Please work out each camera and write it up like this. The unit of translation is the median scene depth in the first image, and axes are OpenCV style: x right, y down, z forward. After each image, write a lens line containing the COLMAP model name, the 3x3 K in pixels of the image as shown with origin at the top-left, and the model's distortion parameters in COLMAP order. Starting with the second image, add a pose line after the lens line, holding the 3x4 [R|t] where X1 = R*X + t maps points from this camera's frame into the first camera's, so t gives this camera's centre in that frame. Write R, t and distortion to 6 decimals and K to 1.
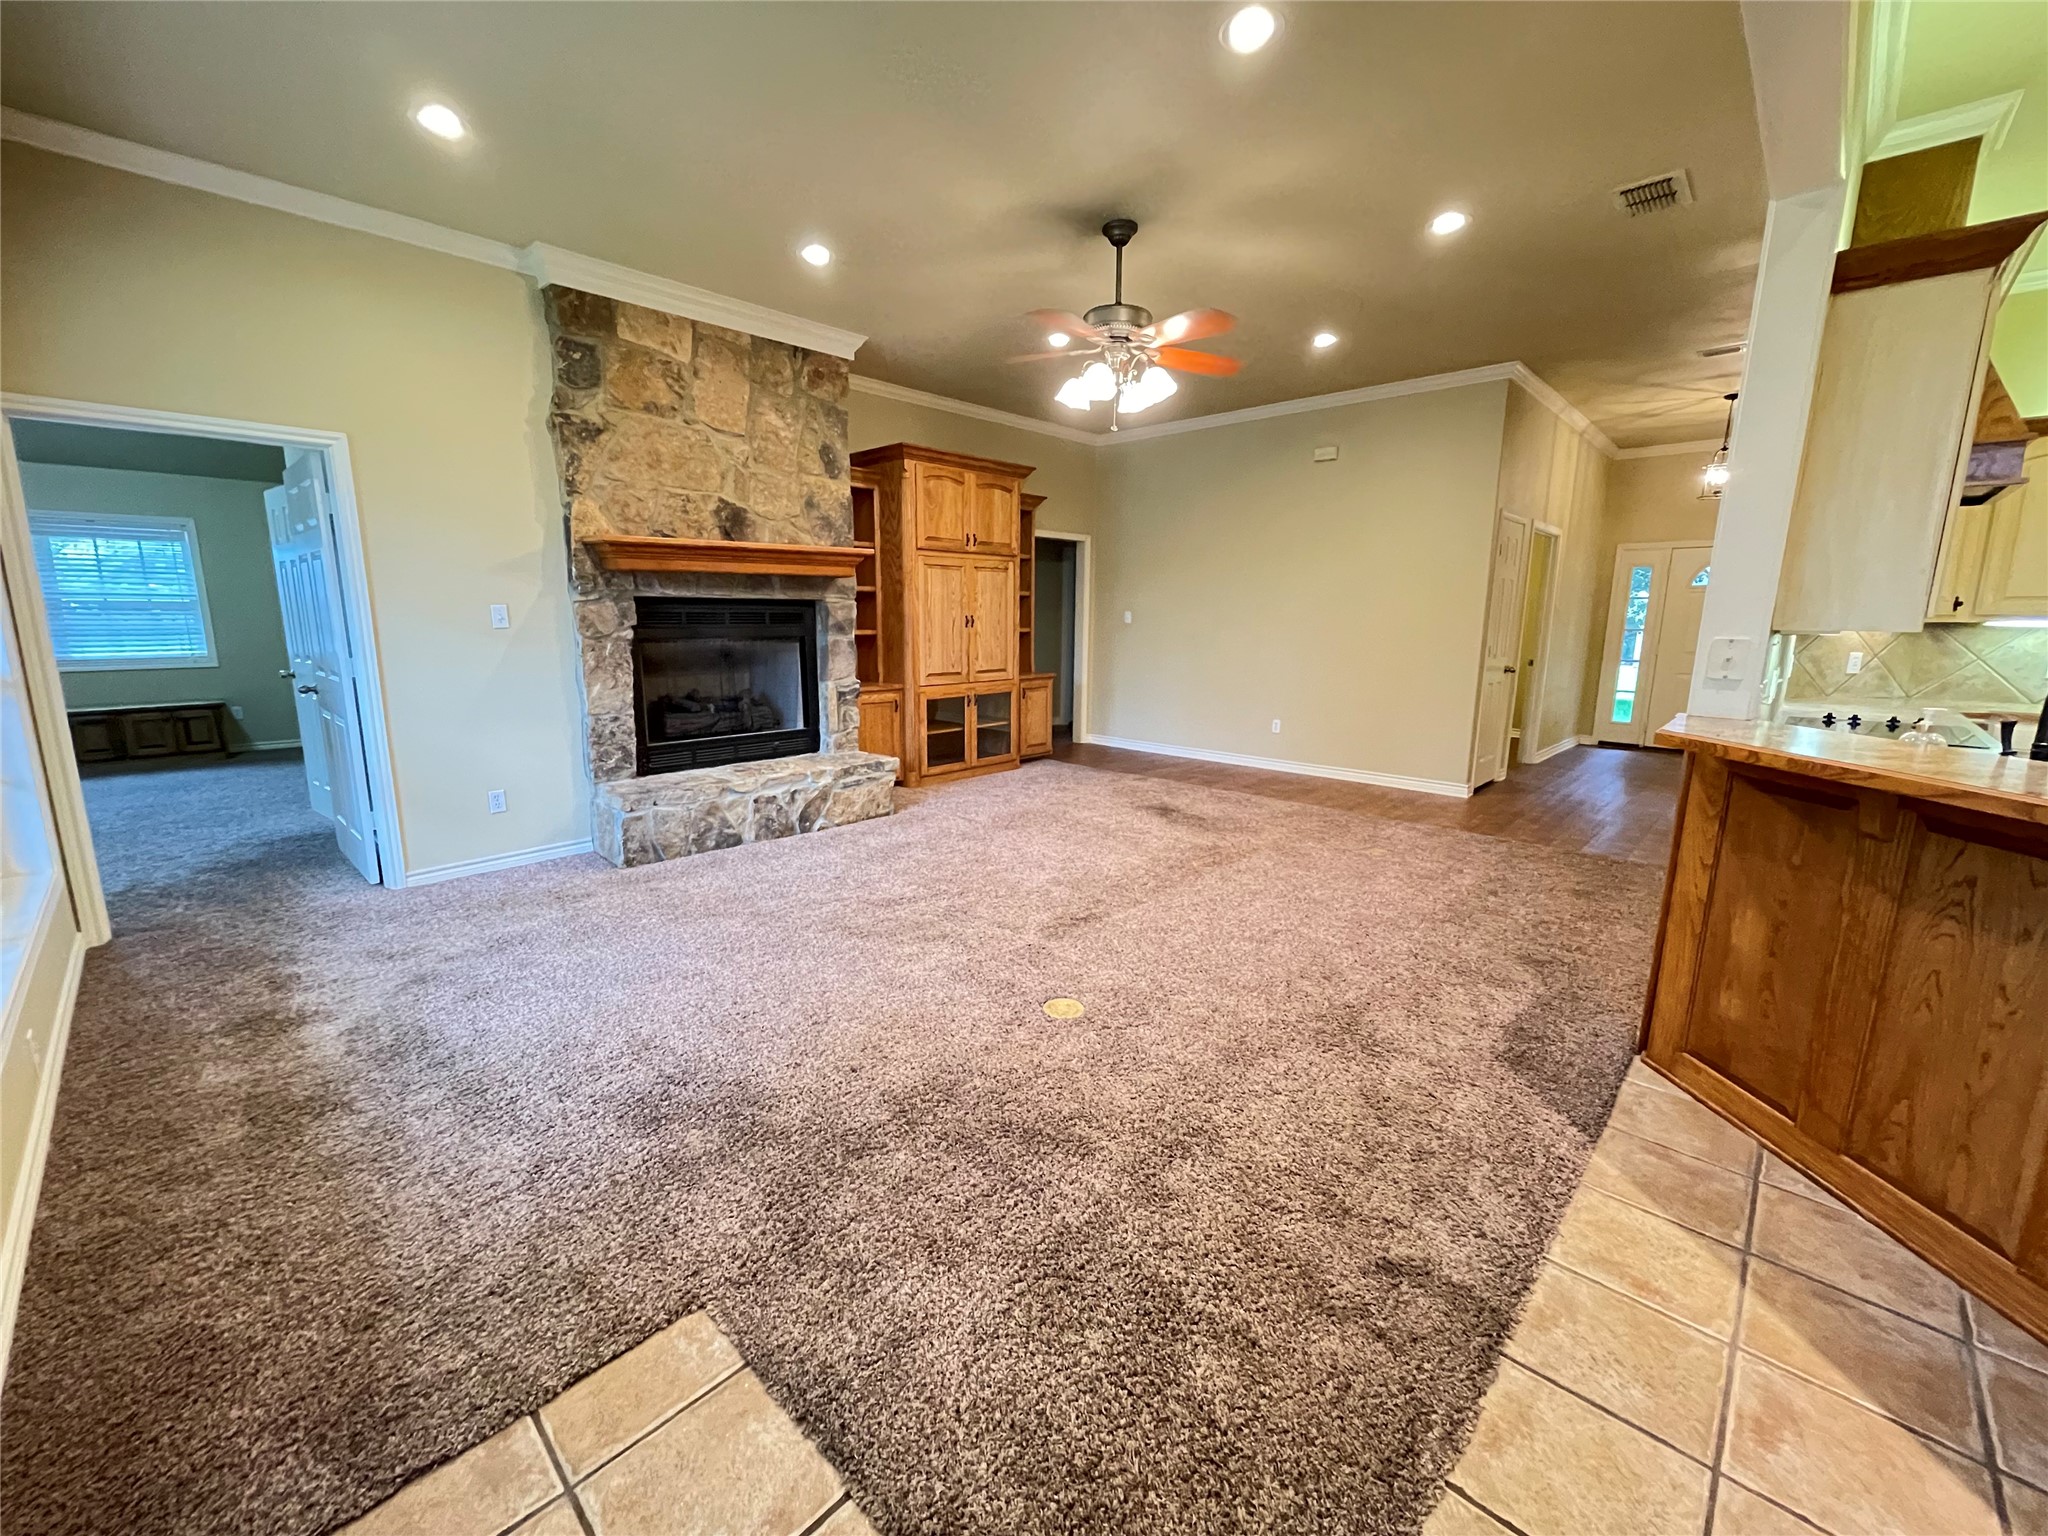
lens RADIAL K [[825.1, 0, 1017.7], [0, 825.1, 763.4], [0, 0, 1]] dist [-0.003385, 0.000917]
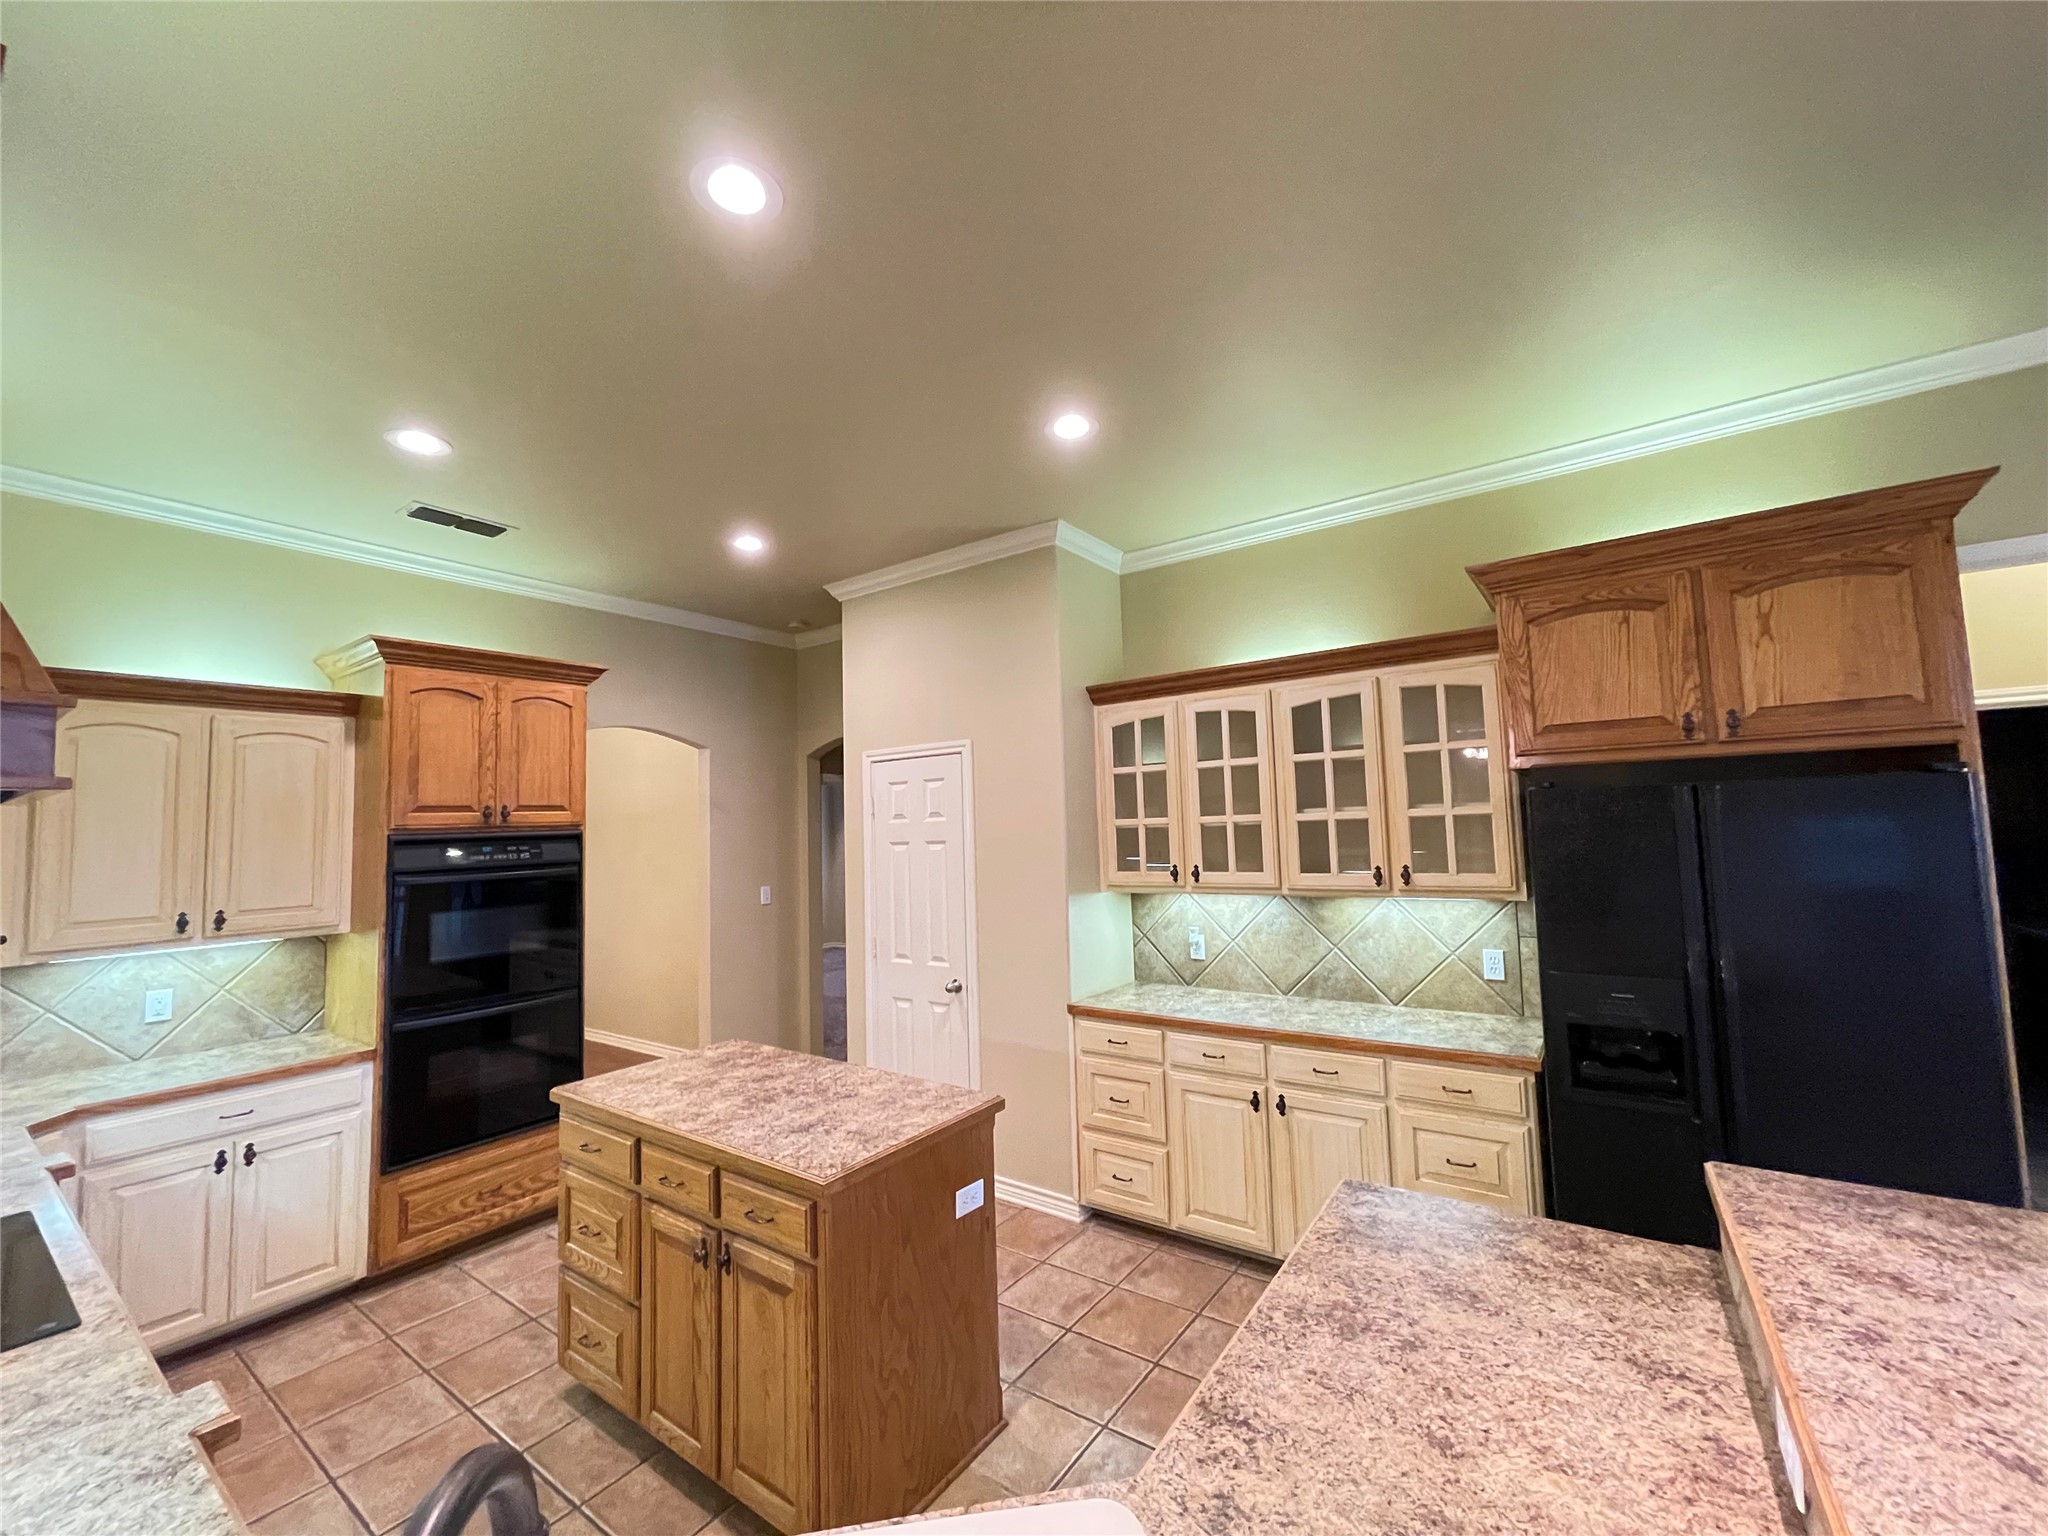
lens RADIAL K [[825.1, 0, 1016.5], [0, 825.1, 765.7], [0, 0, 1]] dist [-0.003385, 0.000917]
pose [[-0.140708, 0.075225, 0.987189, 0.388305], [0.208663, 0.976965, -0.044704, -0.126572], [-0.967812, 0.199700, -0.153164, 0.305761]]
